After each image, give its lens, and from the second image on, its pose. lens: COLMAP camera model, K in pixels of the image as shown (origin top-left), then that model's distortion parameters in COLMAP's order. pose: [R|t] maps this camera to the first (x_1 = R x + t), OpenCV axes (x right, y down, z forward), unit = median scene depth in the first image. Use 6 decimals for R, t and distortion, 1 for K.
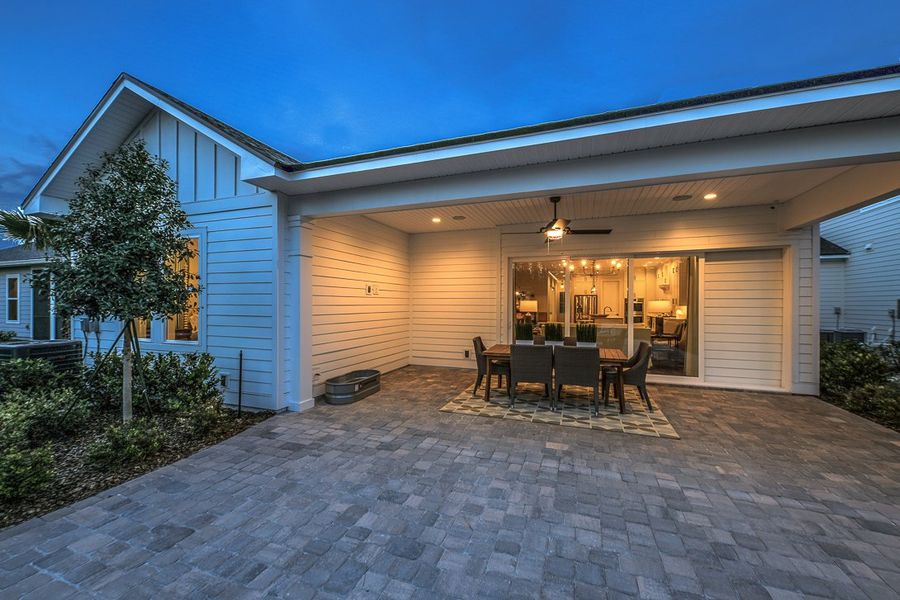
lens RADIAL K [[344.9, 0, 450.0], [0, 344.9, 300.0], [0, 0, 1]] dist [0.000024, -0.000028]
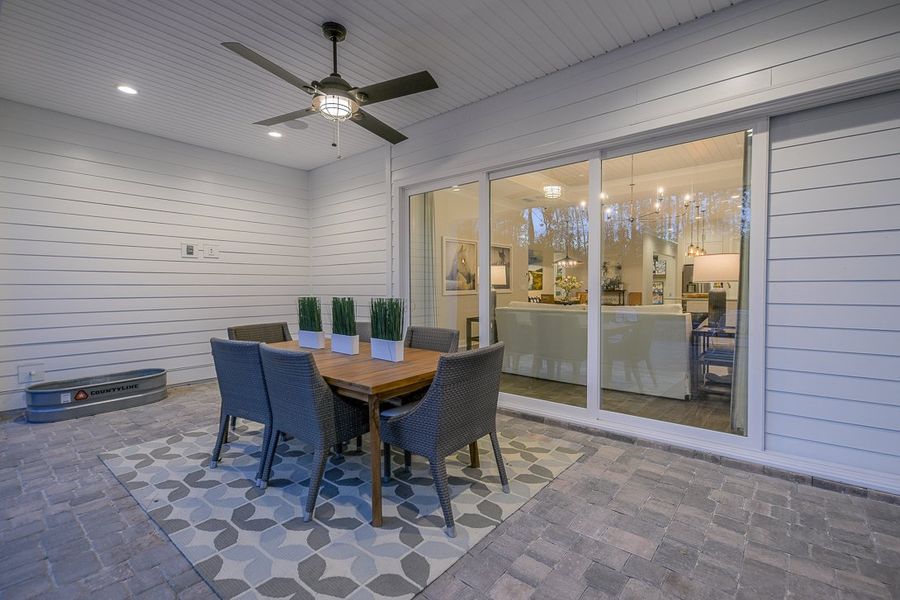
lens RADIAL K [[399.7, 0, 459.2], [0, 399.7, 299.9], [0, 0, 1]] dist [0.004548, 0.000265]
pose [[0.947381, 0.004037, -0.320082, 0.655841], [0.009272, 0.999155, 0.040045, 0.051150], [0.319973, -0.040906, 0.946543, 0.543526]]
